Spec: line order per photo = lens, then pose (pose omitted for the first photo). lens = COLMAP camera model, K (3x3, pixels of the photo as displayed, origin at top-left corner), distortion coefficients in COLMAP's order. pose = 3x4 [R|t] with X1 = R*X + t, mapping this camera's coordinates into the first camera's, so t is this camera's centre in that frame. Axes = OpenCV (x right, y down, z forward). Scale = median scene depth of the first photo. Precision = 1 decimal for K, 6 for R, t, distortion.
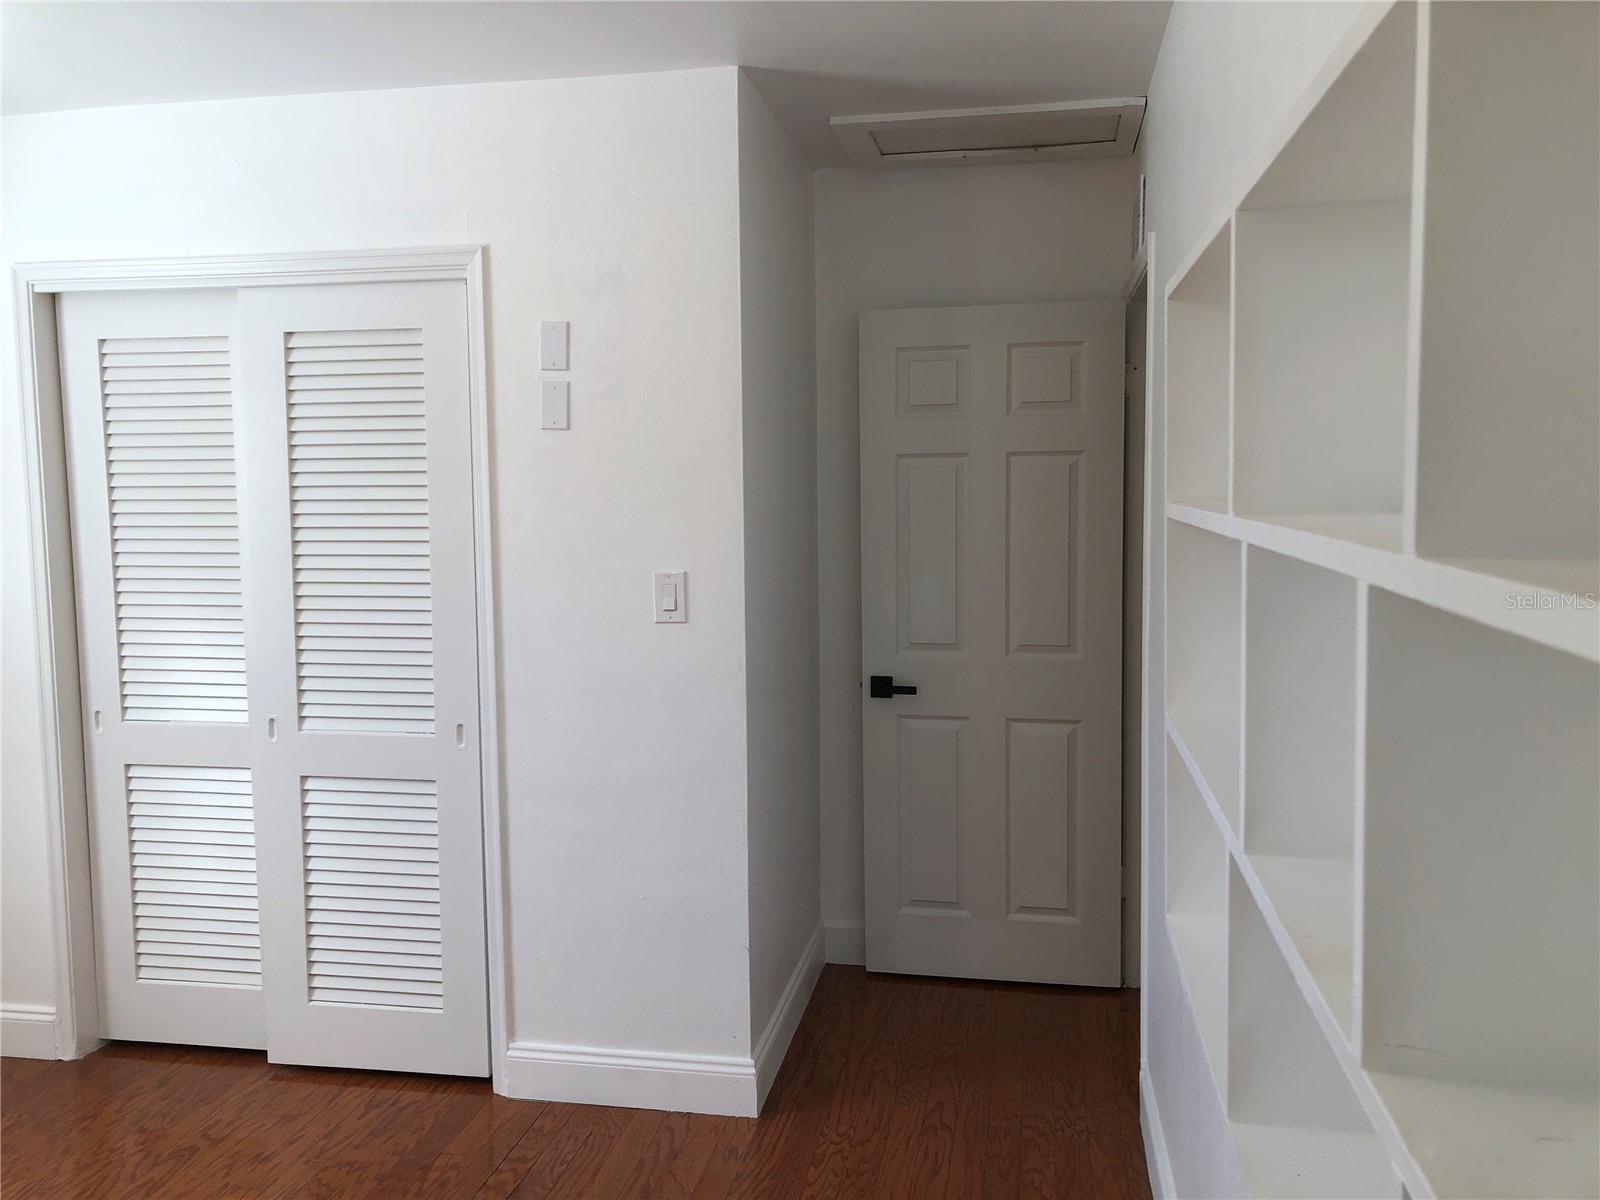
lens RADIAL K [[1330.3, 0, 793.2], [0, 1330.3, 597.3], [0, 0, 1]] dist [0.054960, -0.031796]
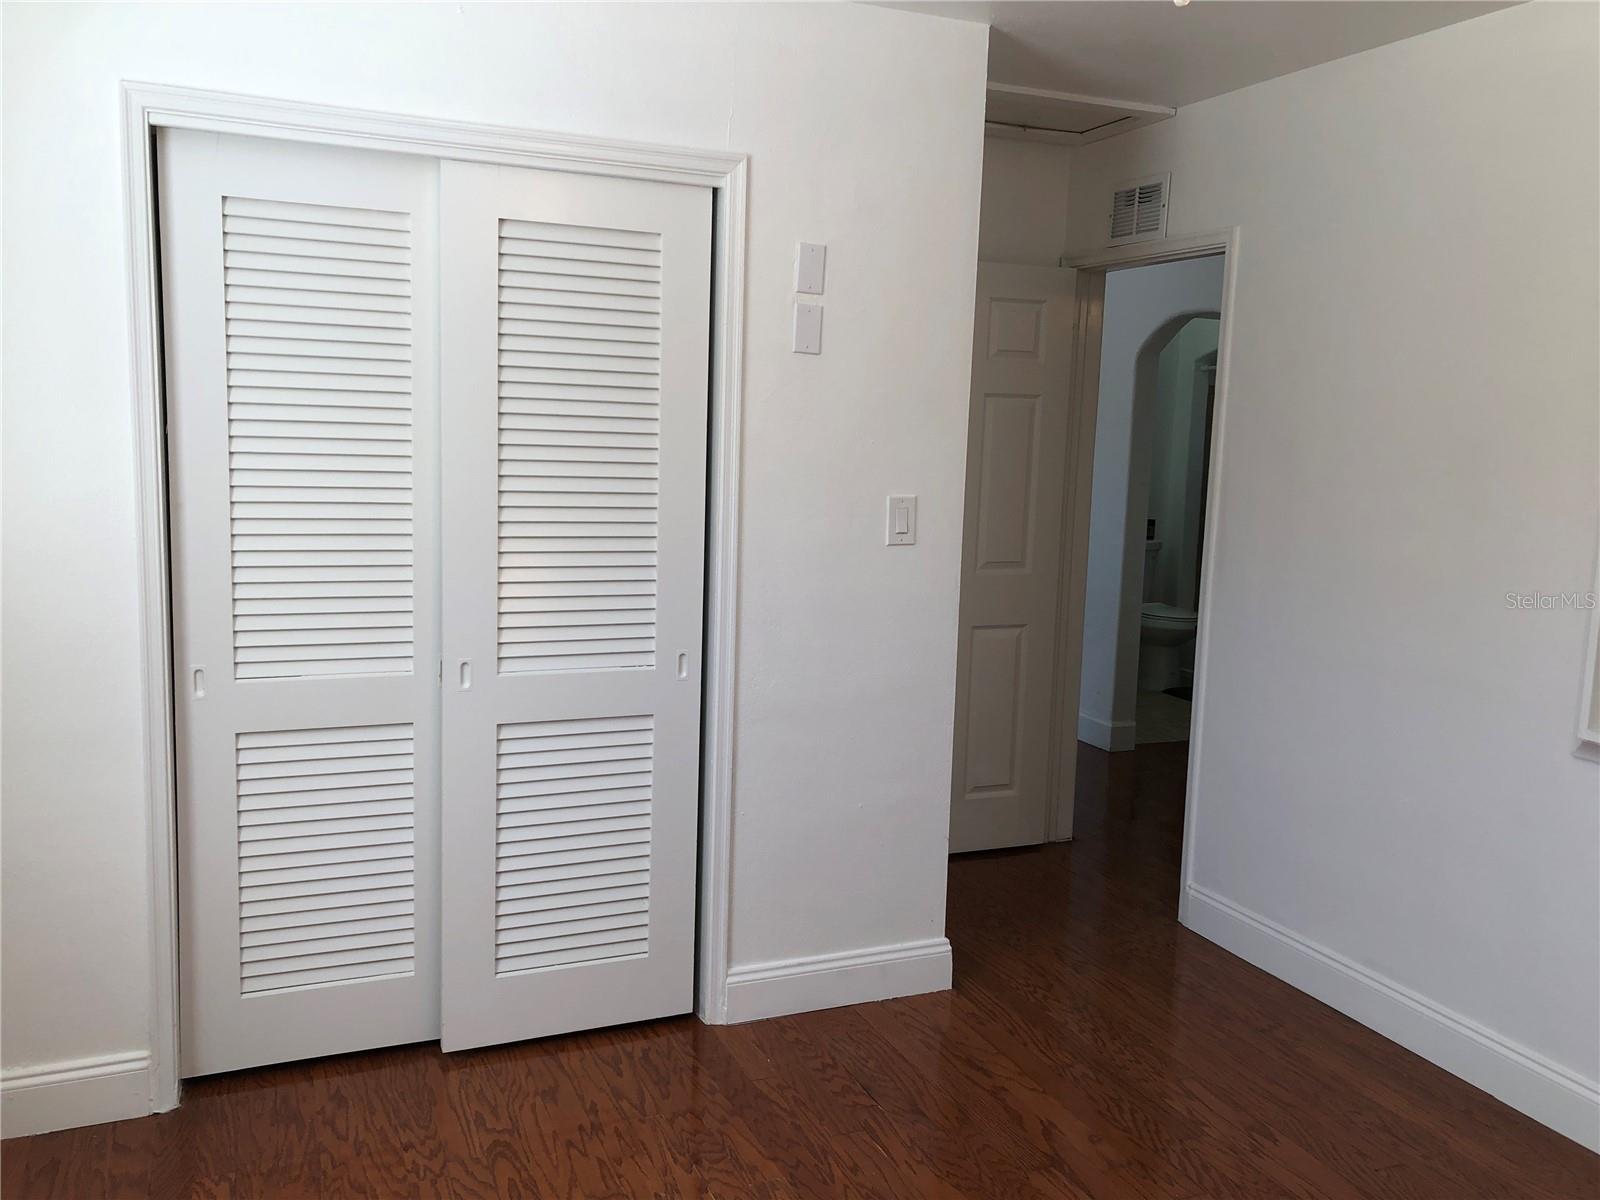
lens RADIAL K [[1330.3, 0, 802.0], [0, 1330.3, 596.6], [0, 0, 1]] dist [0.054960, -0.031796]
pose [[0.824492, -0.037491, 0.564631, -0.713117], [0.008771, 0.998530, 0.053494, 0.002869], [-0.565806, -0.039153, 0.823608, 0.161972]]
